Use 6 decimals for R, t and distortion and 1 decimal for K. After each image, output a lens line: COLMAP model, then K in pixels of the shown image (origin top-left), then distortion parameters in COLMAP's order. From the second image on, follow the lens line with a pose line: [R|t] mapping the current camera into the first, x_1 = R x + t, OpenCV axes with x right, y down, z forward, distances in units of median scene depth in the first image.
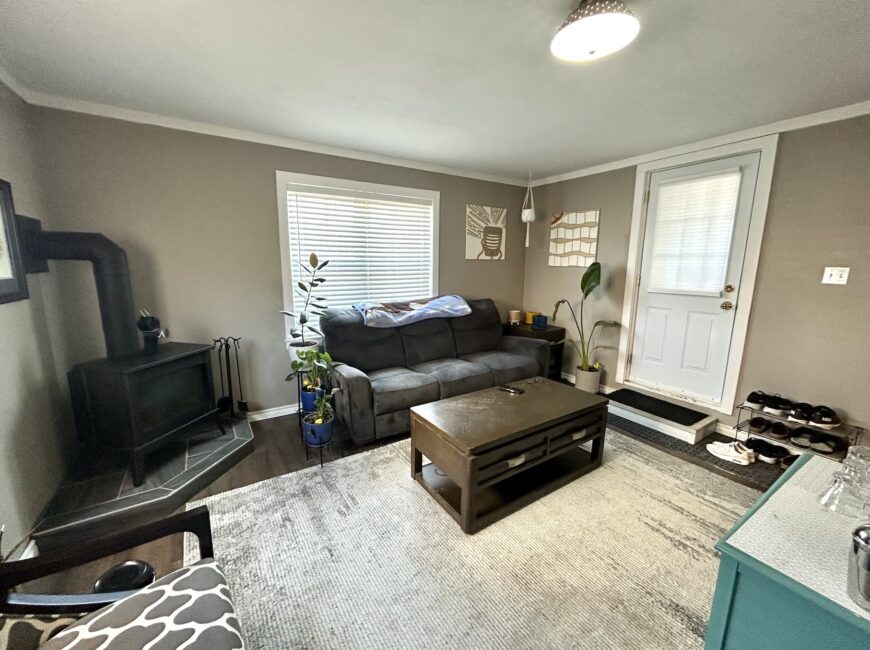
lens RADIAL K [[353.0, 0, 433.7], [0, 353.0, 326.5], [0, 0, 1]] dist [-0.000513, 0.001169]
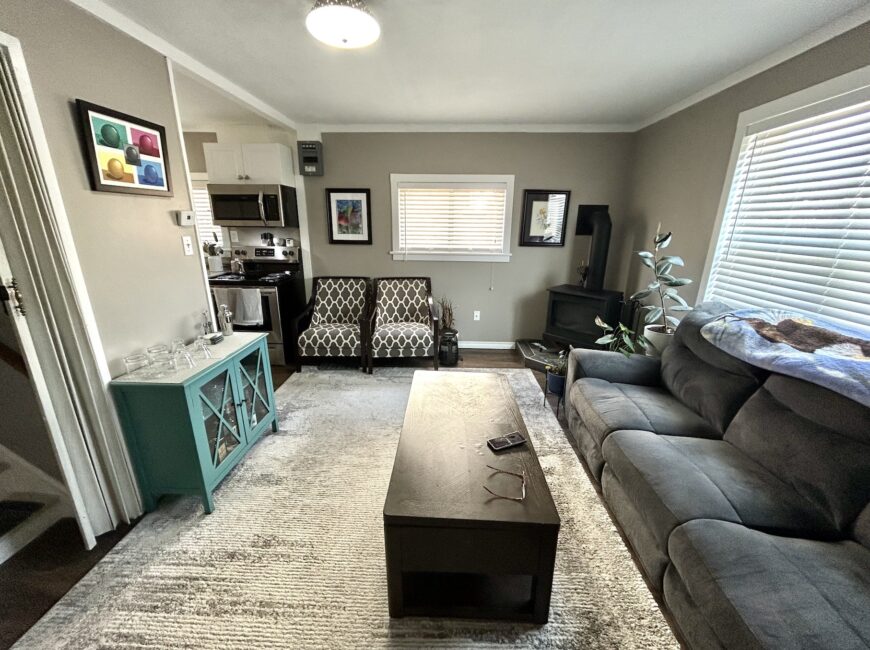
lens RADIAL K [[353.0, 0, 432.5], [0, 353.0, 326.4], [0, 0, 1]] dist [-0.000513, 0.001169]
pose [[-0.580633, 0.221188, -0.783544, 0.534736], [-0.161006, 0.912188, 0.376815, -0.161472], [0.798087, 0.344947, -0.494034, 0.816852]]
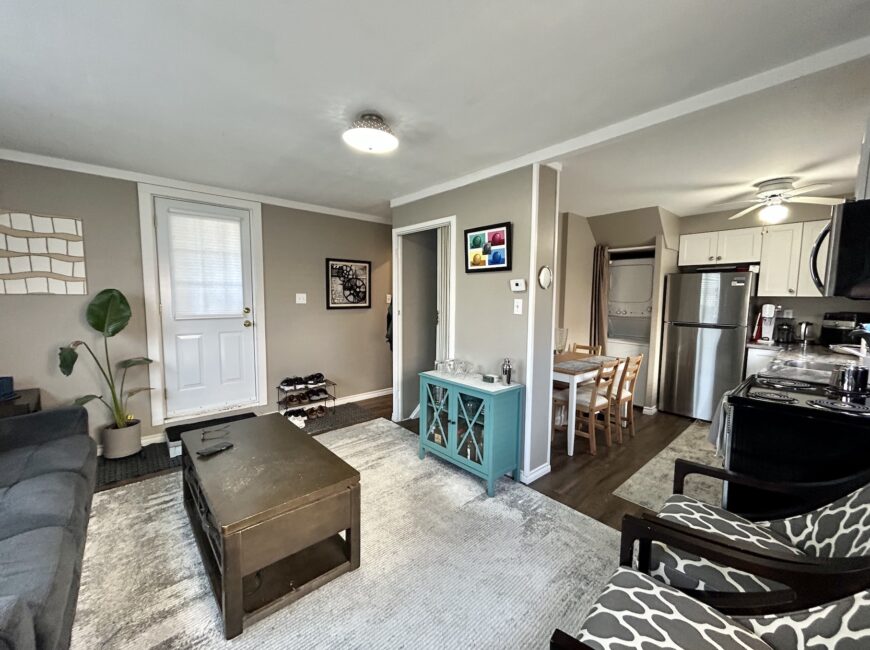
lens RADIAL K [[353.0, 0, 432.6], [0, 353.0, 326.2], [0, 0, 1]] dist [-0.000513, 0.001169]
pose [[-0.152026, -0.094785, 0.983821, -0.429551], [0.169606, 0.978124, 0.120444, -0.073301], [-0.973716, 0.185172, -0.132624, 0.421166]]
